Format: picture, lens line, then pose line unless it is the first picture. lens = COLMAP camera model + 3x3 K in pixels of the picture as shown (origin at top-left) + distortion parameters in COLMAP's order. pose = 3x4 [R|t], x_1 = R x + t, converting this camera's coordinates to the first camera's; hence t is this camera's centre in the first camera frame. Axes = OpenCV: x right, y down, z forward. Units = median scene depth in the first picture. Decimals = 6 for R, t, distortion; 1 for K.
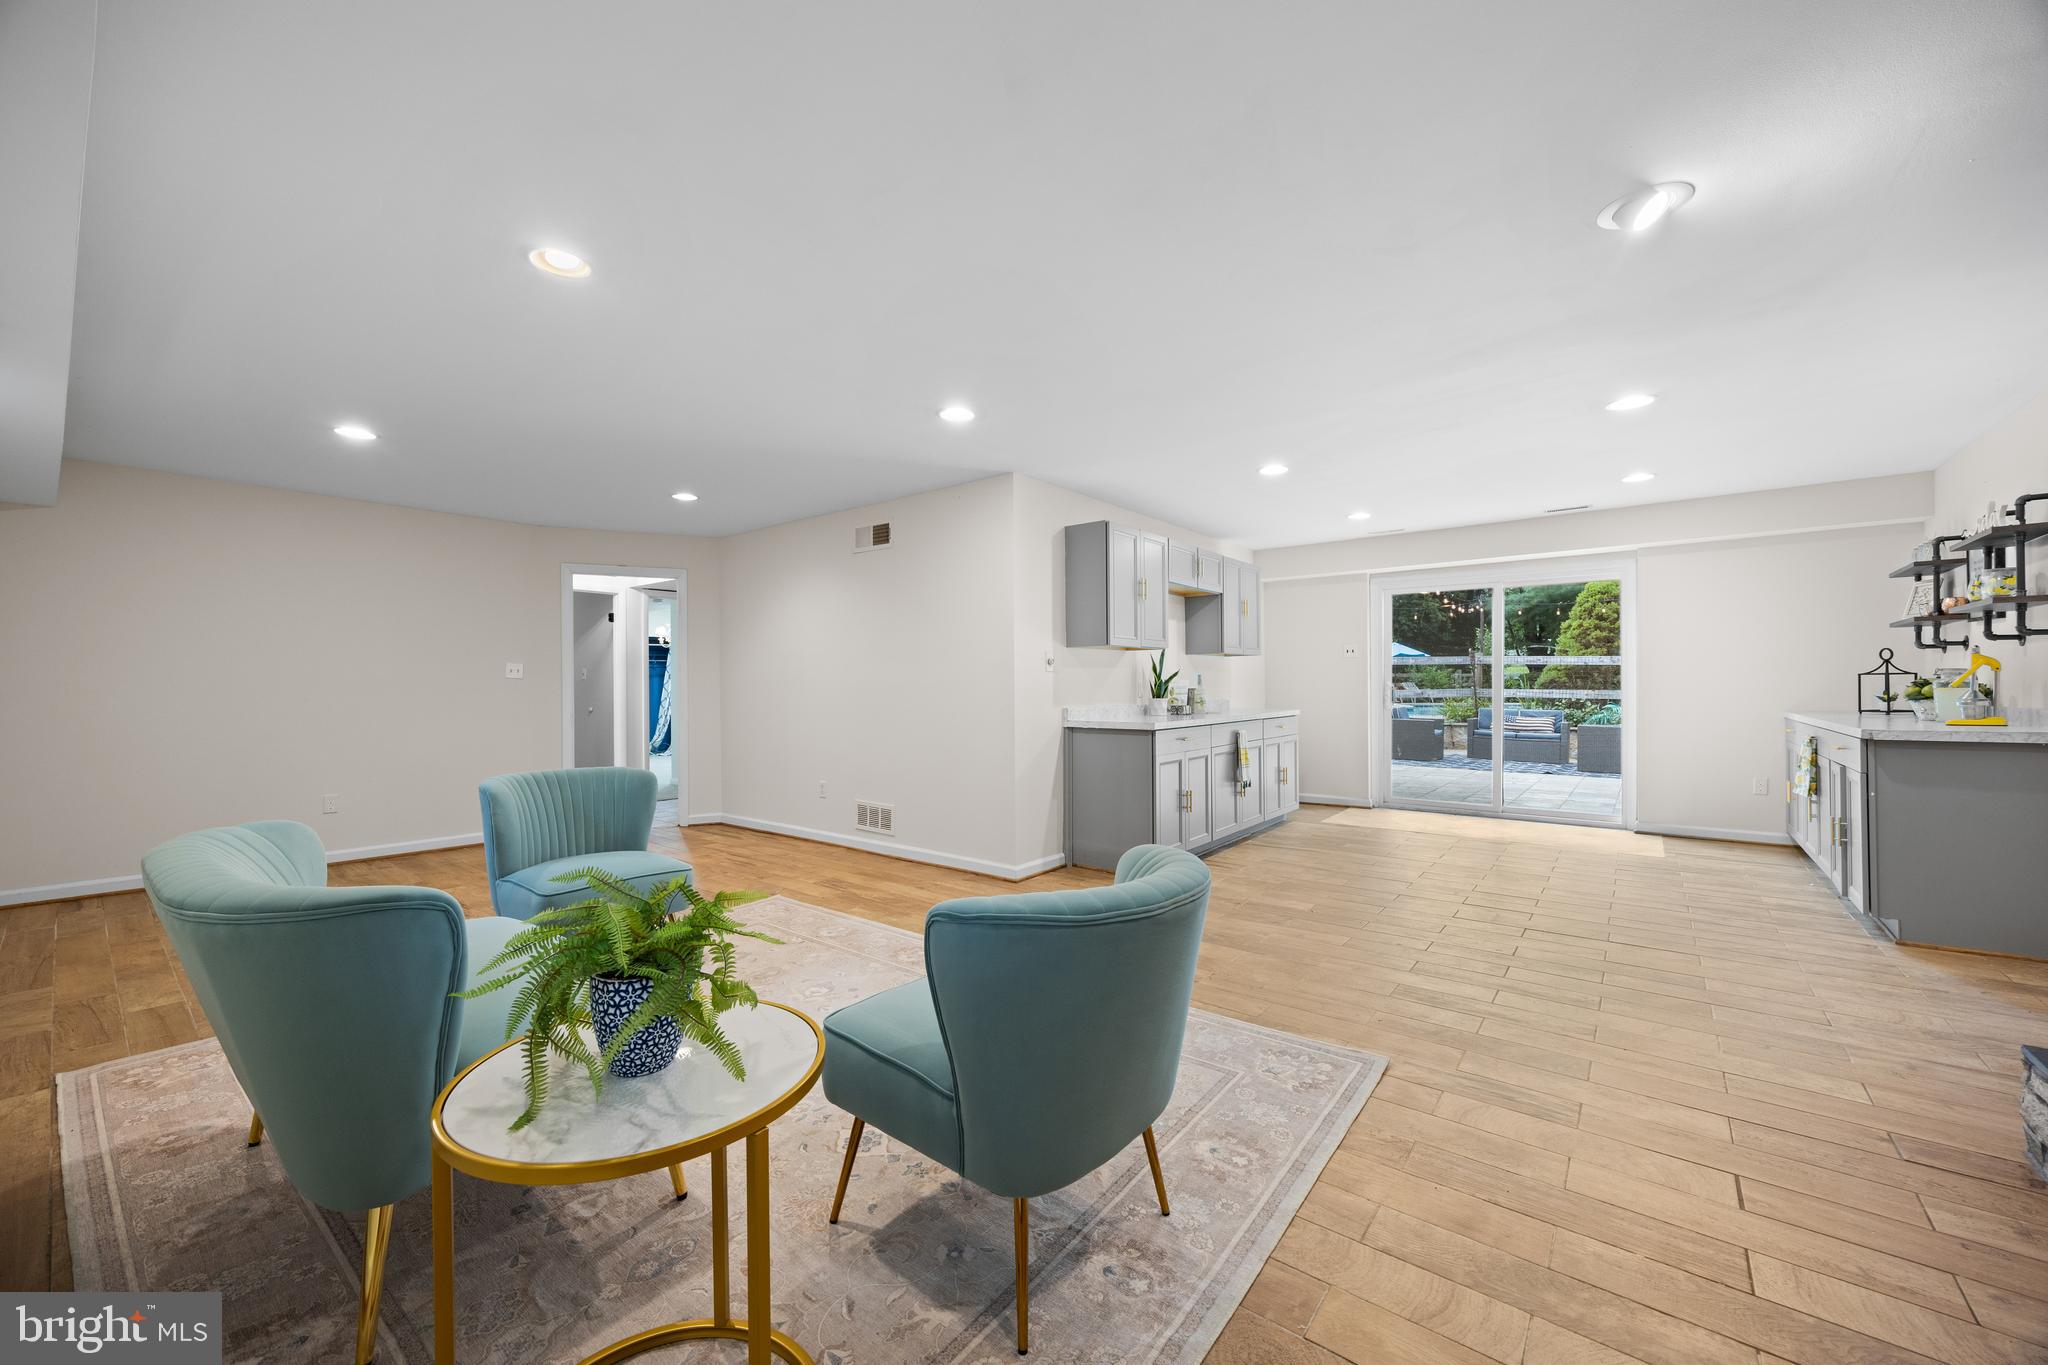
lens RADIAL K [[779.8, 0, 1020.9], [0, 779.8, 689.7], [0, 0, 1]] dist [-0.000184, -0.000237]
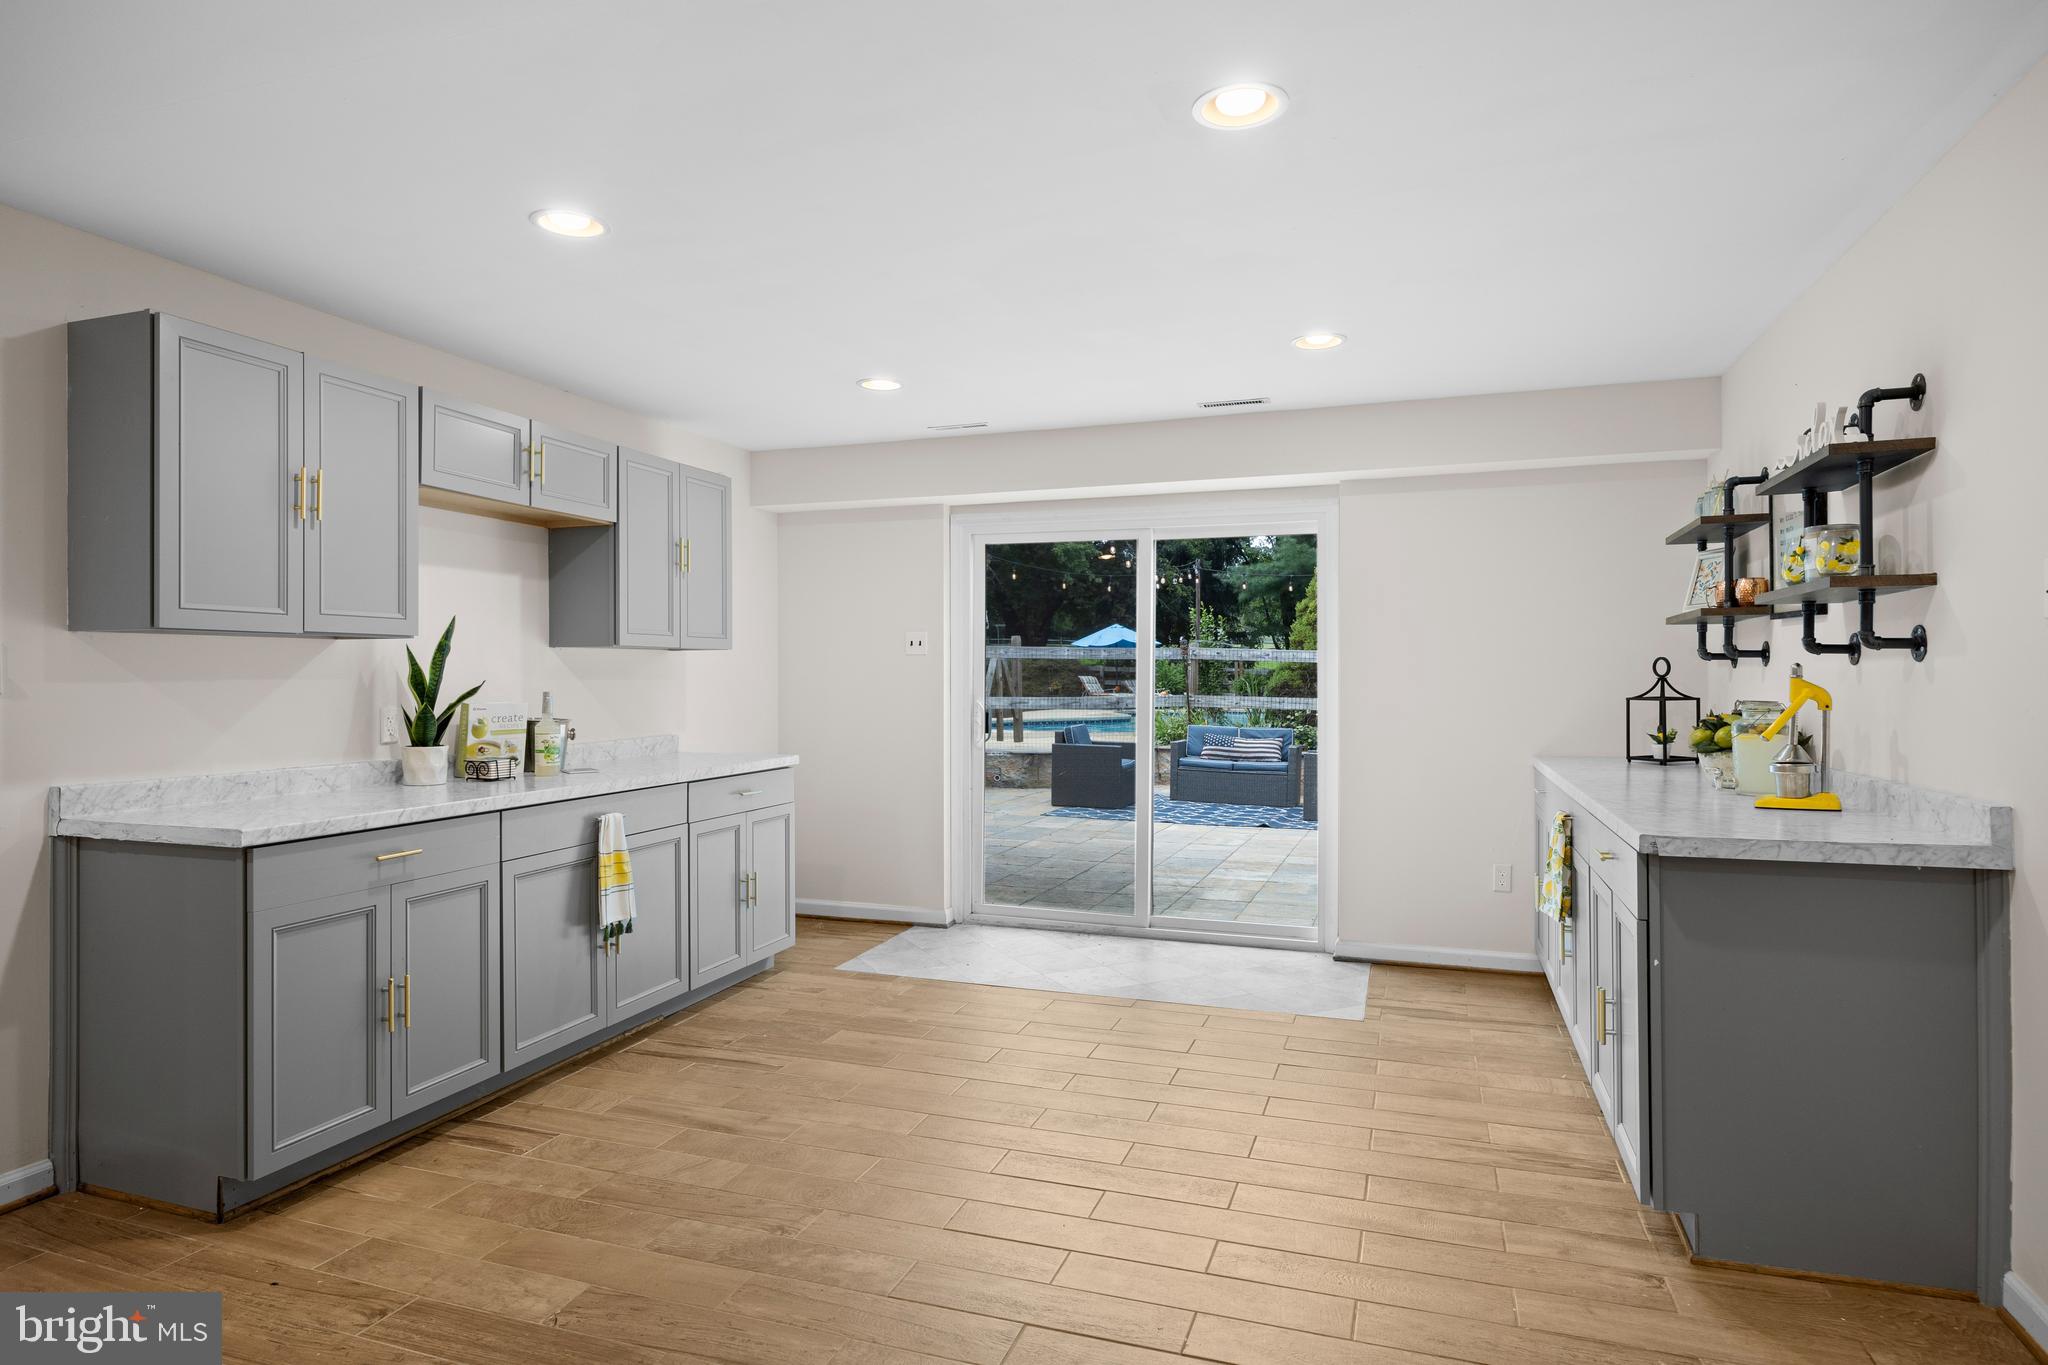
lens RADIAL K [[1107.3, 0, 1024.0], [0, 1107.3, 682.5], [0, 0, 1]] dist [-0.005289, -0.000225]
pose [[0.946137, 0.003789, 0.323744, 0.368721], [-0.003839, 0.999993, -0.000482, -0.033114], [-0.323743, -0.000787, 0.946145, 0.354485]]
